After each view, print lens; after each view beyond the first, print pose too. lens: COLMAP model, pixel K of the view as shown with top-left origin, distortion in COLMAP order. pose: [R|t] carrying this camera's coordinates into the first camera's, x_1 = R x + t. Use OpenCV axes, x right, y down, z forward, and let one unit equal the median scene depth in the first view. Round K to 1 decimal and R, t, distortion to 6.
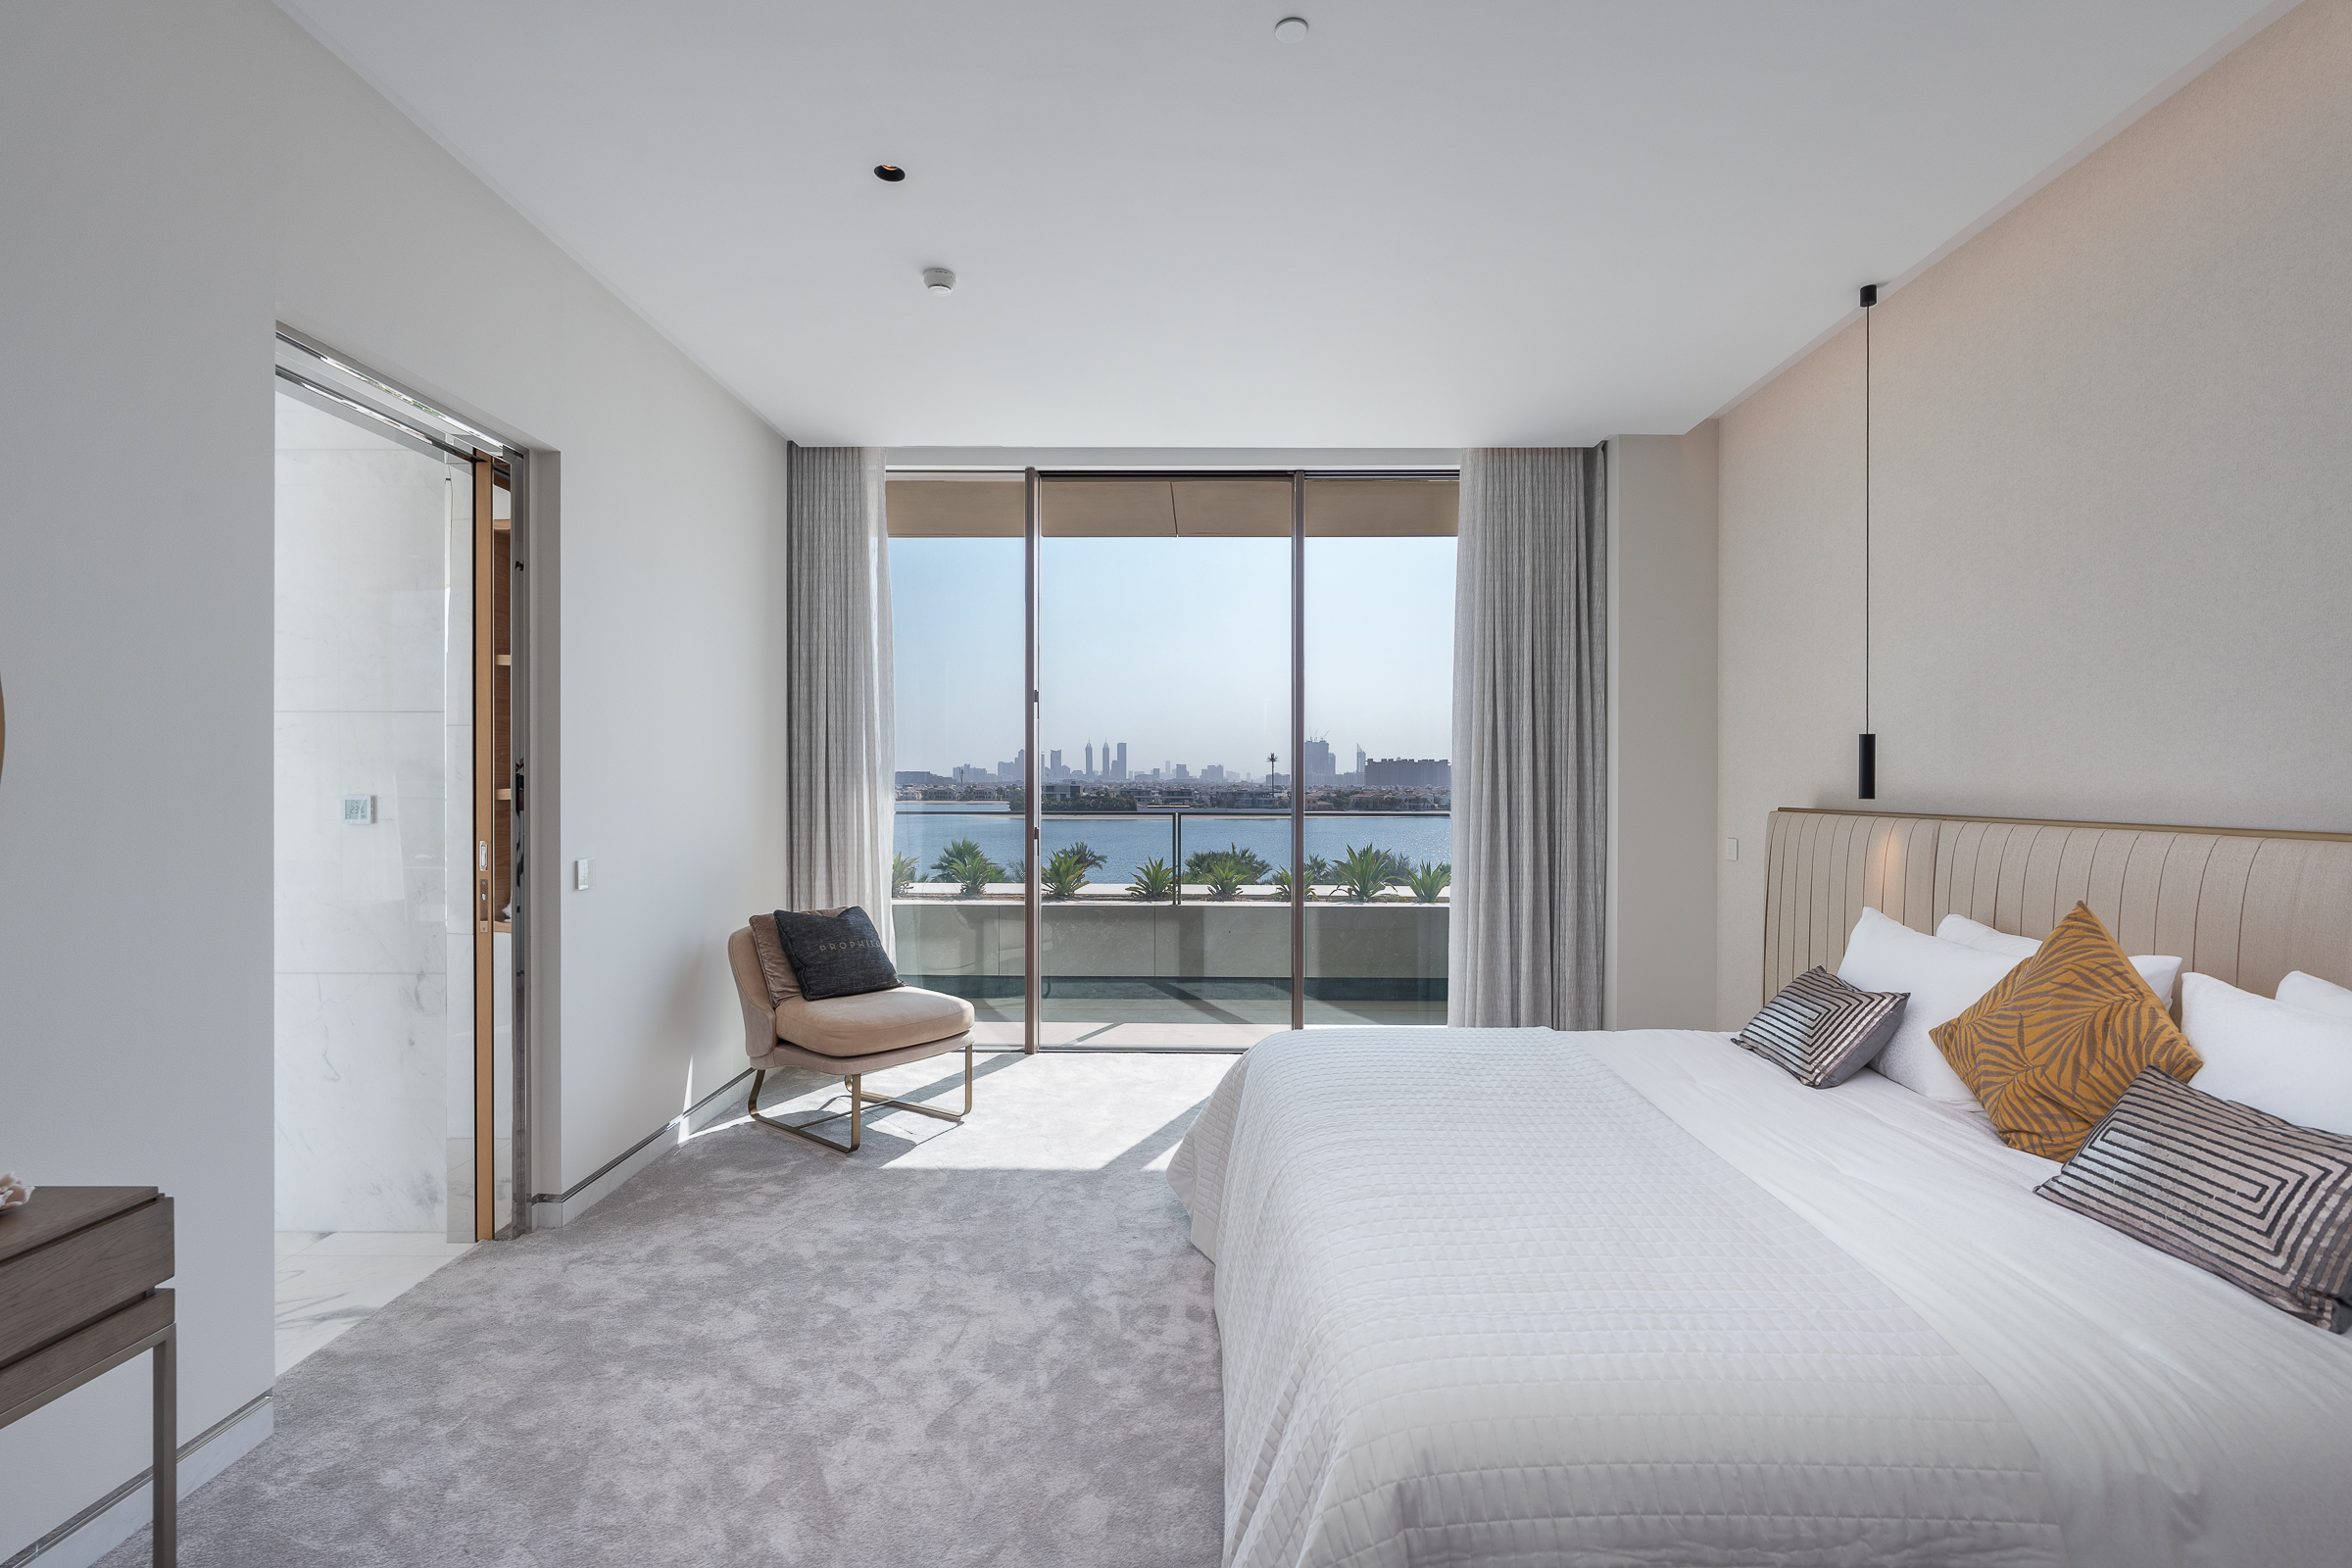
lens RADIAL K [[1069.6, 0, 1181.6], [0, 1069.6, 800.3], [0, 0, 1]] dist [0.003104, -0.000754]
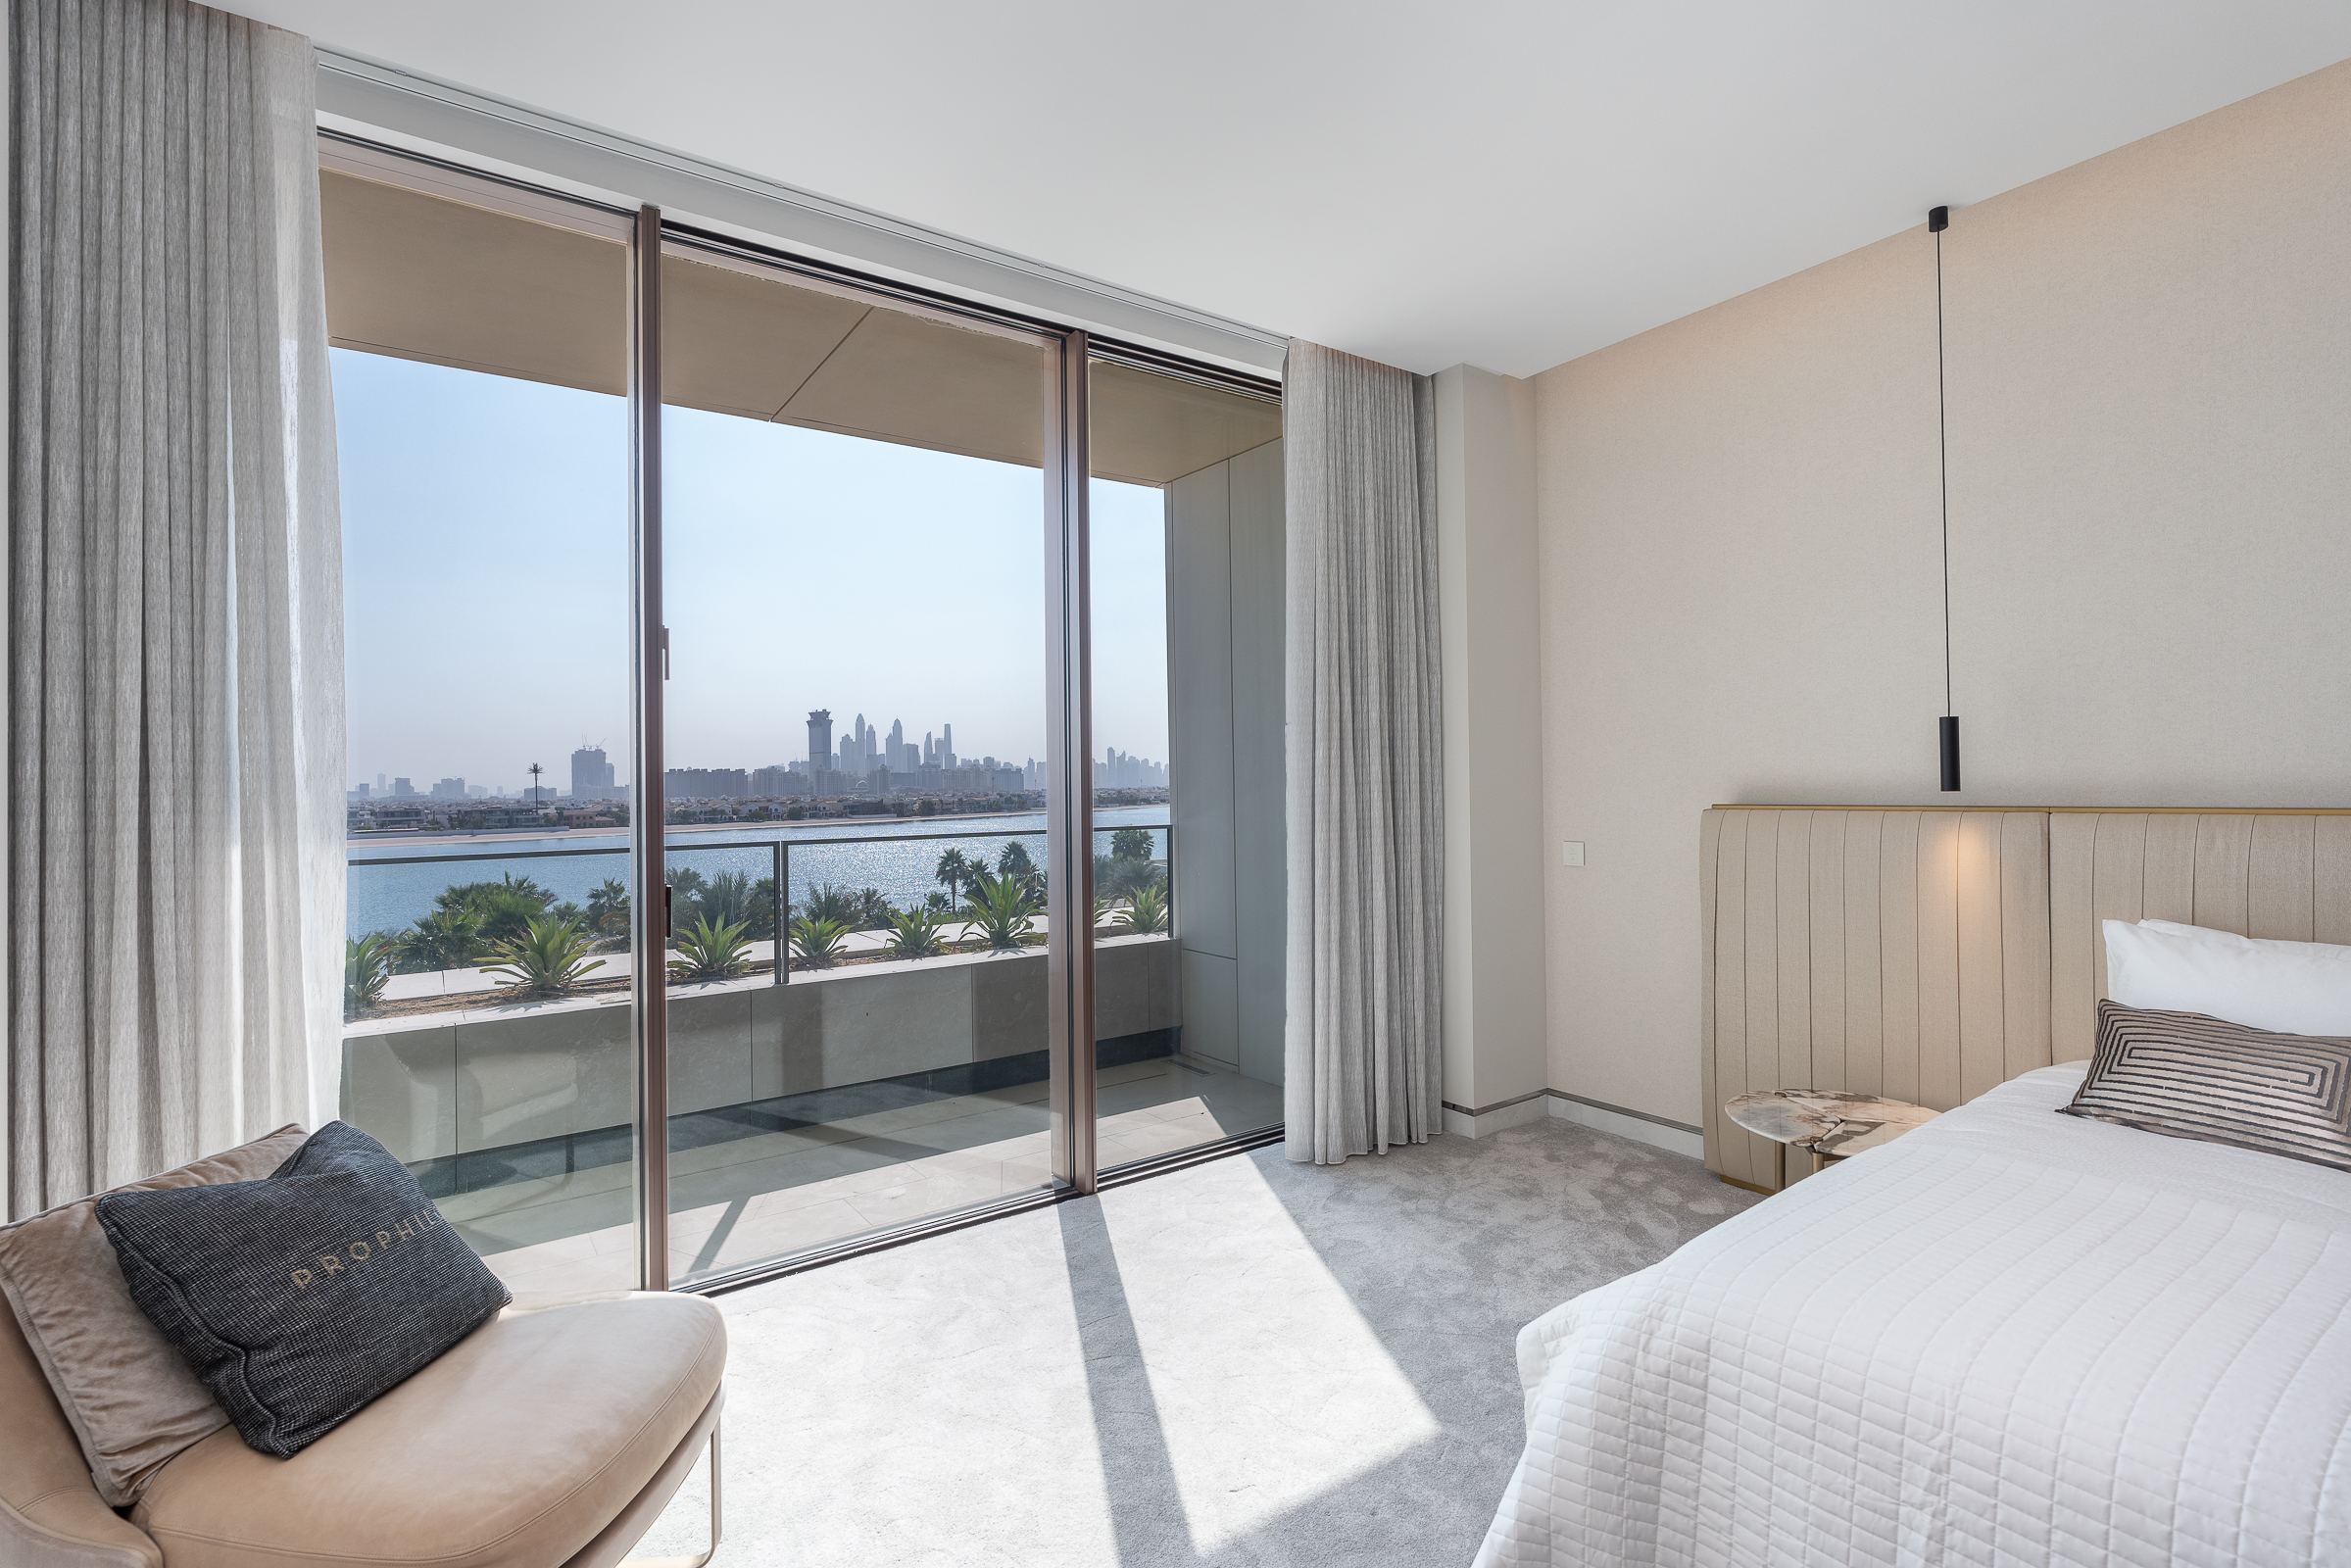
lens RADIAL K [[1069.2, 0, 1170.7], [0, 1069.2, 777.0], [0, 0, 1]] dist [0.003104, -0.000754]
pose [[0.809564, -0.013726, 0.586871, -0.256967], [0.031229, 0.999318, -0.019706, -0.010378], [-0.586200, 0.034280, 0.809441, 0.446375]]
